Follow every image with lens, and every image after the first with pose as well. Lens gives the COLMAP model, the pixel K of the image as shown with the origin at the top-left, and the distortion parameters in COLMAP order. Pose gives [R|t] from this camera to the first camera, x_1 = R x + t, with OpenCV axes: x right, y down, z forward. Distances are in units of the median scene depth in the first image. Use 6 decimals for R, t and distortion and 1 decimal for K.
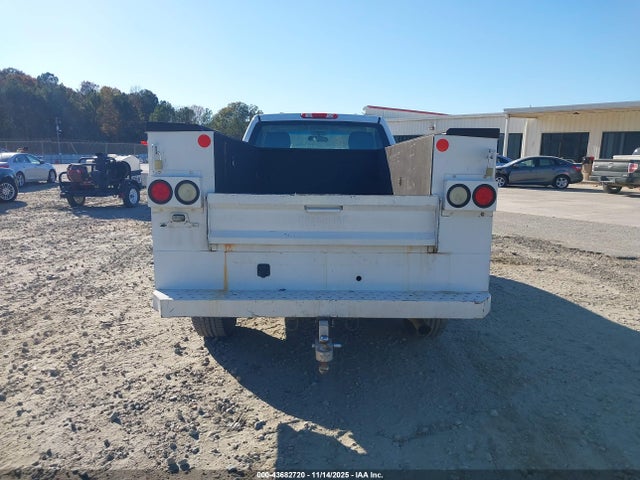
lens RADIAL K [[482.3, 0, 319.7], [0, 482.3, 238.6], [0, 0, 1]] dist [0.032247, -0.000313]
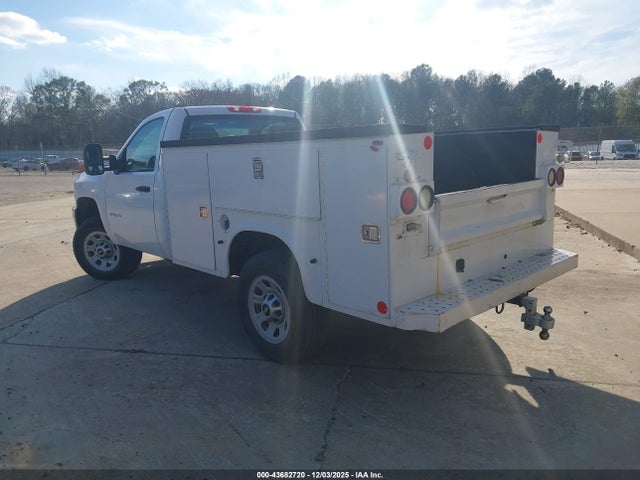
lens RADIAL K [[482.3, 0, 319.4], [0, 482.3, 240.9], [0, 0, 1]] dist [0.032247, -0.000313]
pose [[0.738497, -0.164137, 0.653973, -1.017040], [0.146019, 0.985833, 0.082537, -0.117711], [-0.658256, 0.034539, 0.752002, 0.417830]]
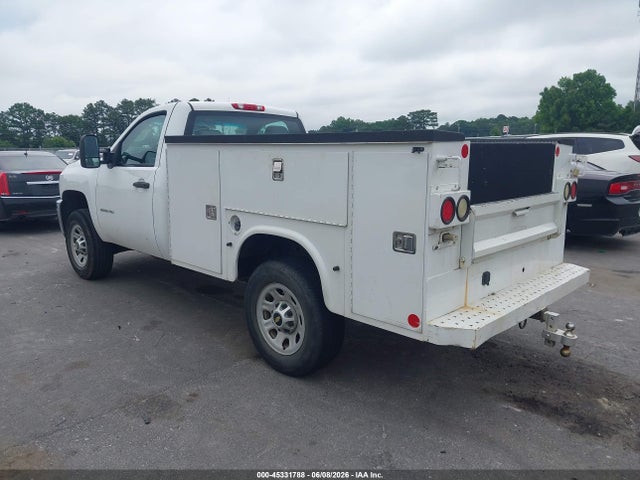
lens RADIAL K [[482.3, 0, 316.4], [0, 482.3, 238.1], [0, 0, 1]] dist [0.032247, -0.000313]
pose [[0.705326, -0.131019, 0.696670, -1.065783], [0.105458, 0.991229, 0.079647, -0.136714], [-0.700995, 0.017293, 0.712957, 0.526870]]
